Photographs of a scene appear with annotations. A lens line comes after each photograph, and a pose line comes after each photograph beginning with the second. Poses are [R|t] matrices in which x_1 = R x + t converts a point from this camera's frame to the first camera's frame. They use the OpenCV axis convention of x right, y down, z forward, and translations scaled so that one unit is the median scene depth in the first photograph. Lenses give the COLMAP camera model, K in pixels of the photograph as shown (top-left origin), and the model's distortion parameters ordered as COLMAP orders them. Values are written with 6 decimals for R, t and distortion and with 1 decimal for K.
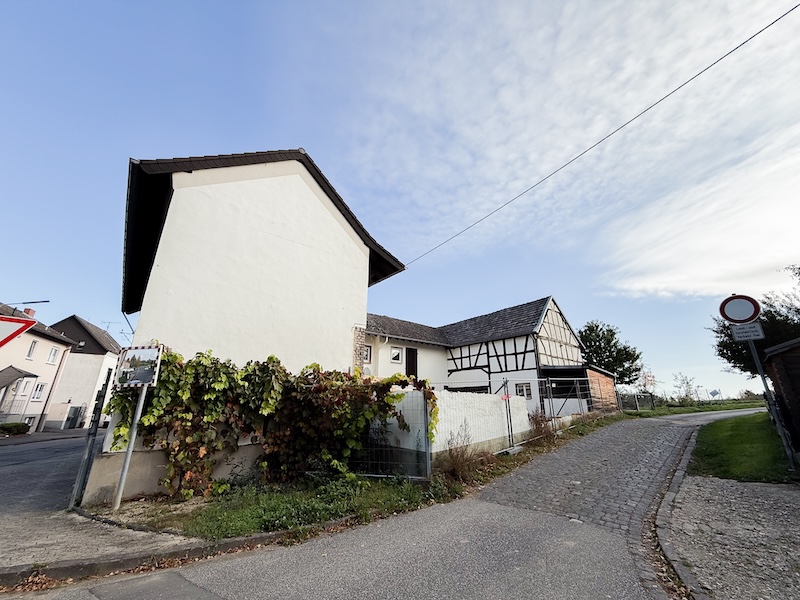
lens RADIAL K [[326.9, 0, 398.1], [0, 326.9, 300.9], [0, 0, 1]] dist [0.002634, -0.000334]
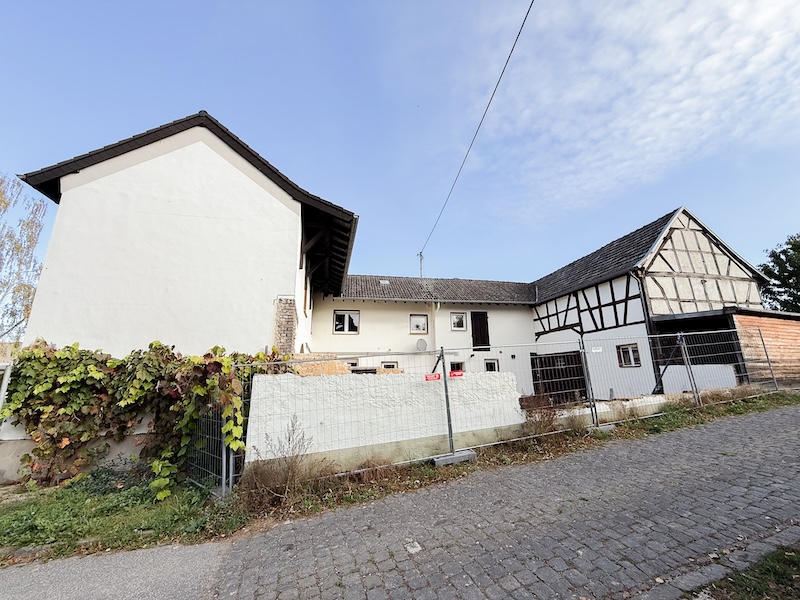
lens RADIAL K [[326.9, 0, 398.1], [0, 326.9, 300.9], [0, 0, 1]] dist [0.002634, -0.000334]
pose [[0.887813, -0.125374, -0.442797, 0.247255], [0.164866, 0.984961, 0.051676, 0.043339], [0.429659, -0.118881, 0.895131, 0.174571]]
